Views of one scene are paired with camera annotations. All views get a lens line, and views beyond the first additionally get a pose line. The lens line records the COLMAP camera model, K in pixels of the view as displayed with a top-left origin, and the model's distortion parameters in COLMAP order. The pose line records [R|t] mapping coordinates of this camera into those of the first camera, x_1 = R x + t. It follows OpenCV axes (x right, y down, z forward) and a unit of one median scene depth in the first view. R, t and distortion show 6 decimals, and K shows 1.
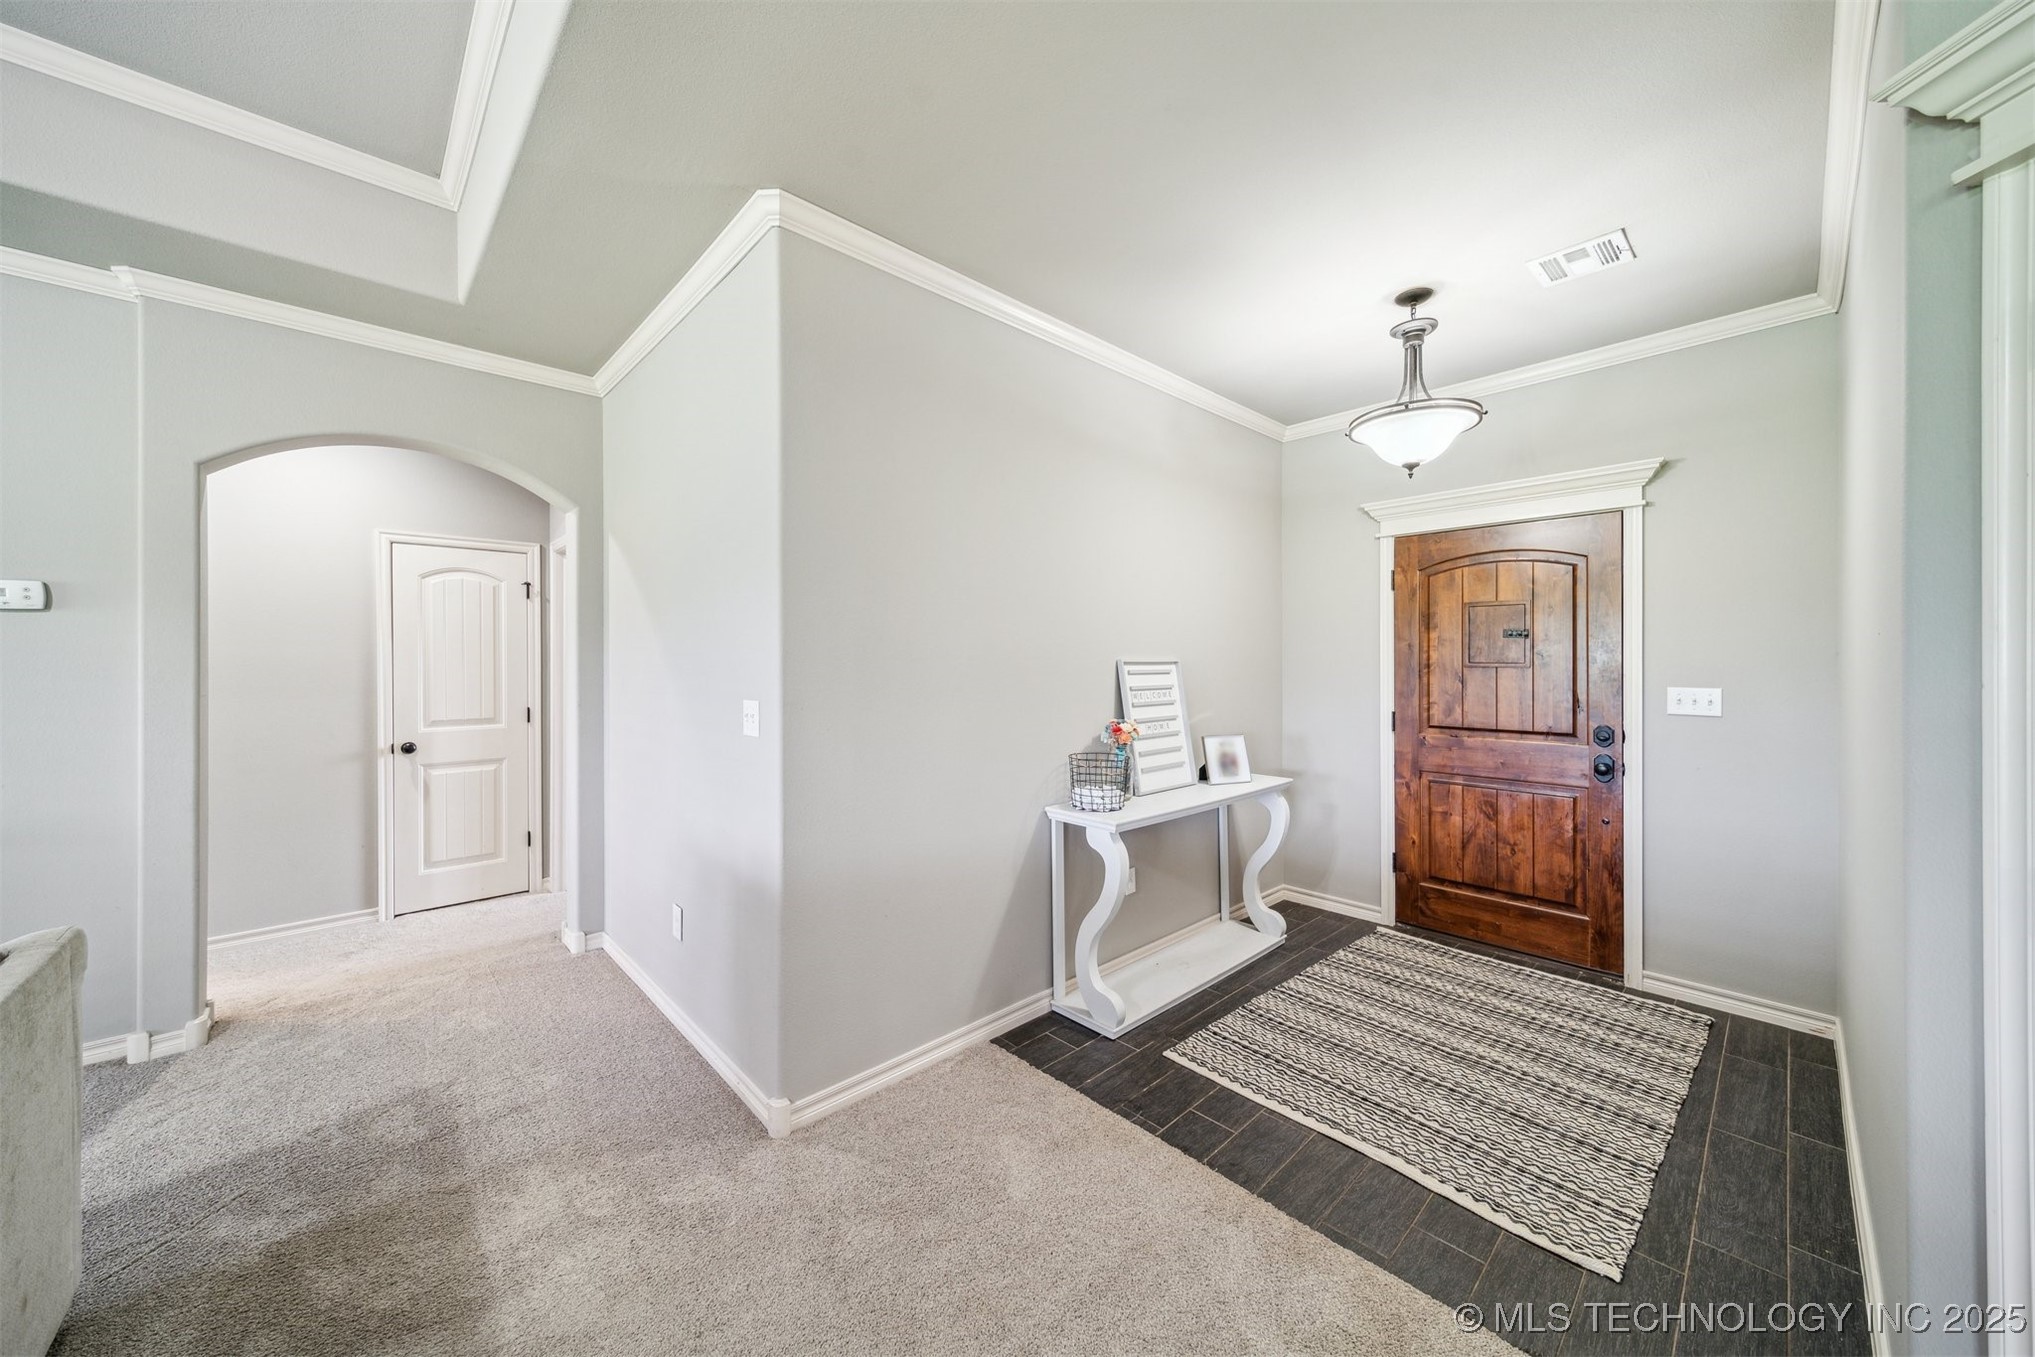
lens RADIAL K [[717.0, 0, 1002.3], [0, 717.0, 664.0], [0, 0, 1]] dist [0.005494, 0.000011]
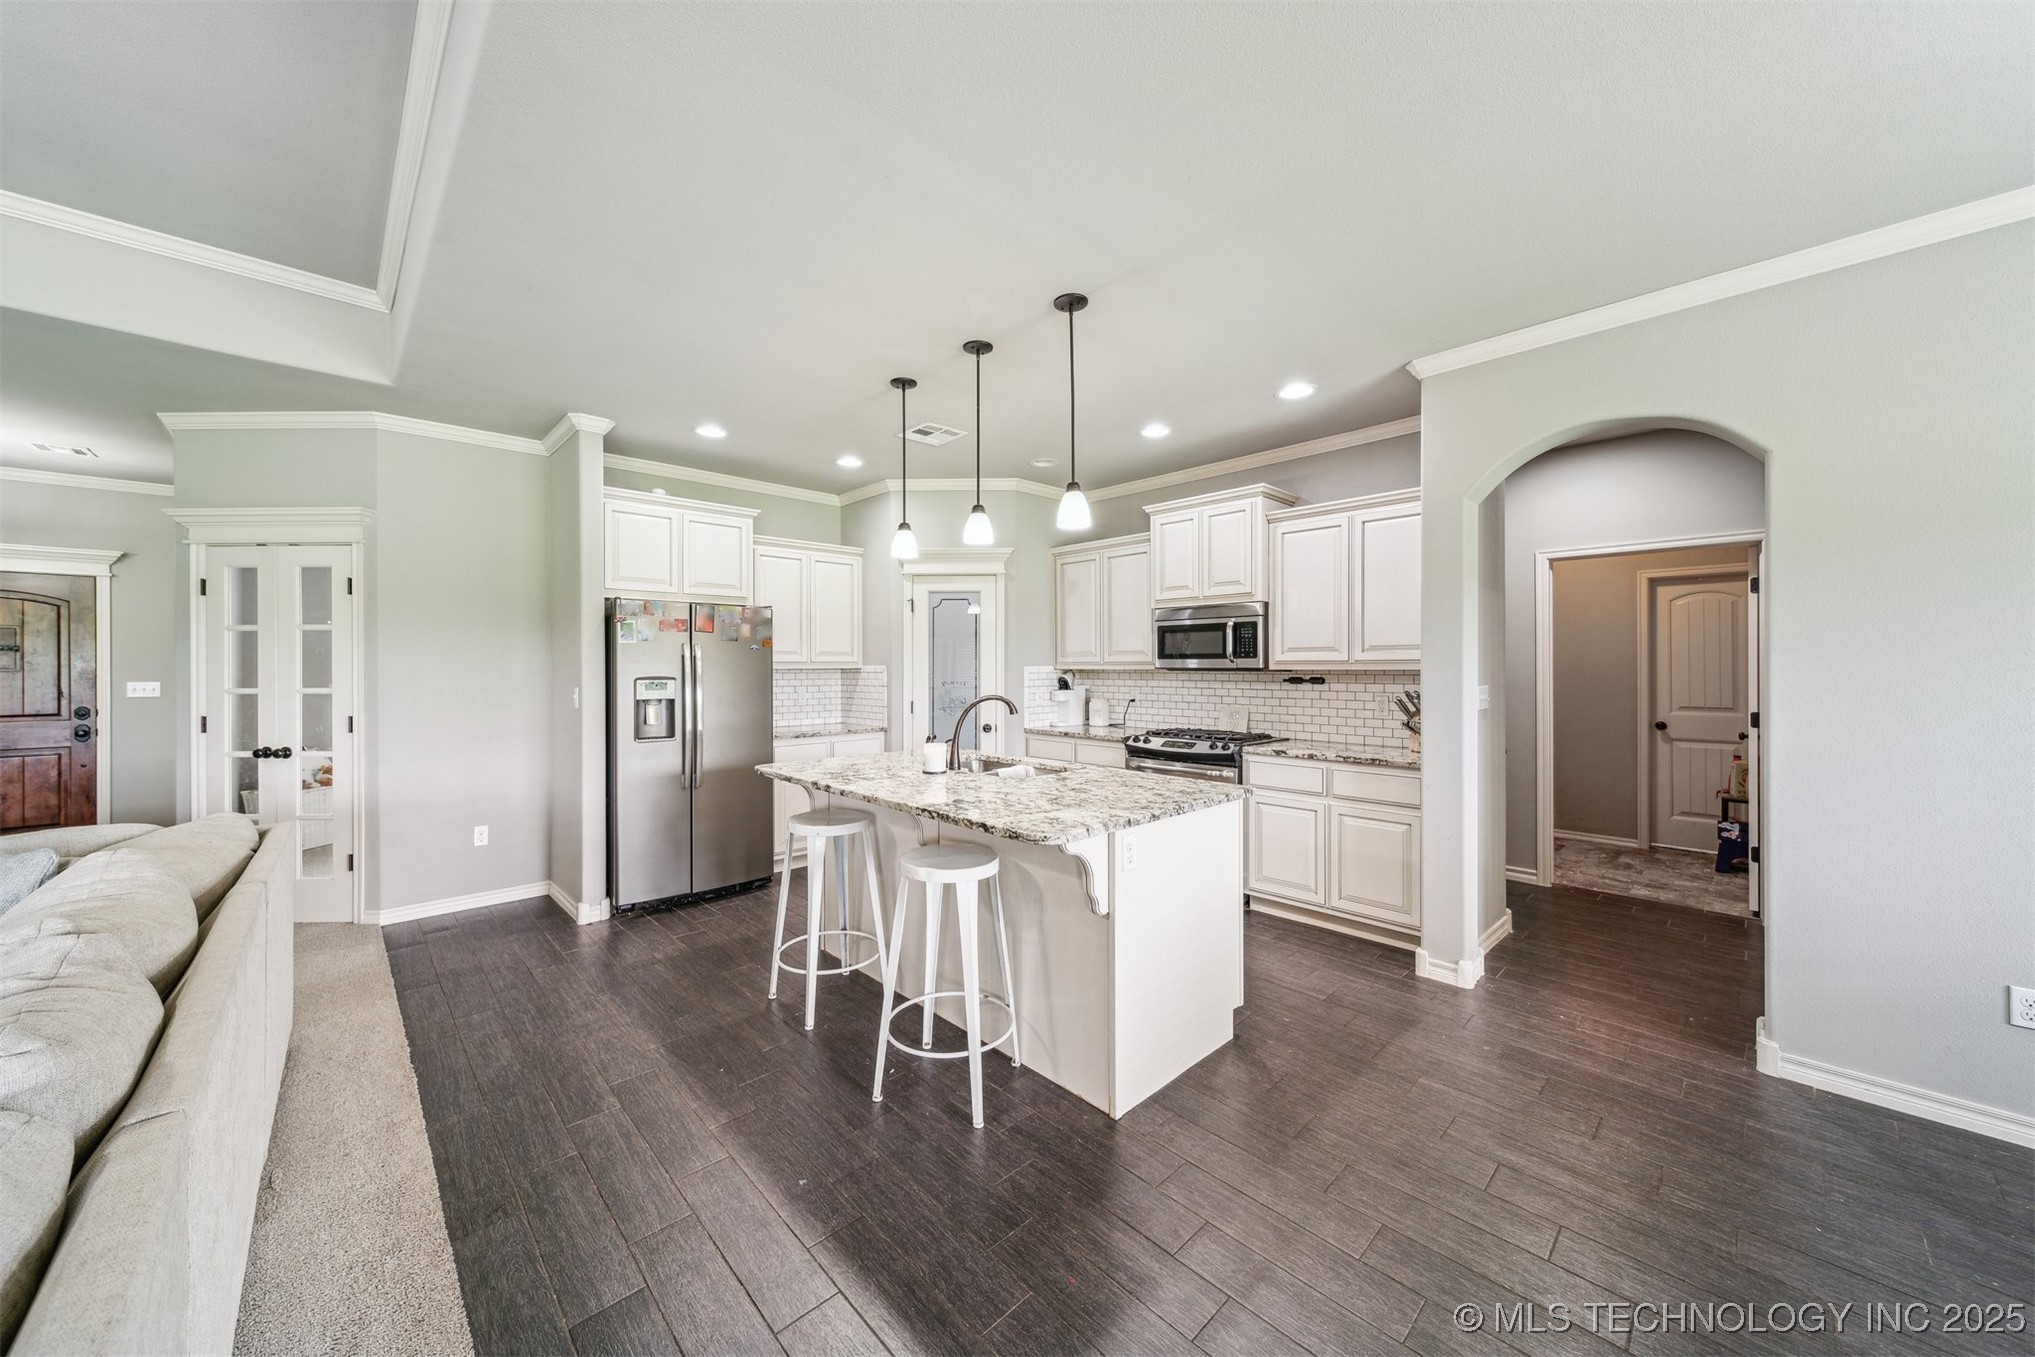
lens RADIAL K [[722.1, 0, 1002.2], [0, 722.1, 668.1], [0, 0, 1]] dist [0.006457, -0.000394]
pose [[-0.012019, 0.000506, 0.999928, -0.811454], [0.006997, 0.999975, -0.000422, 0.012713], [-0.999903, 0.006992, -0.012022, -1.028808]]
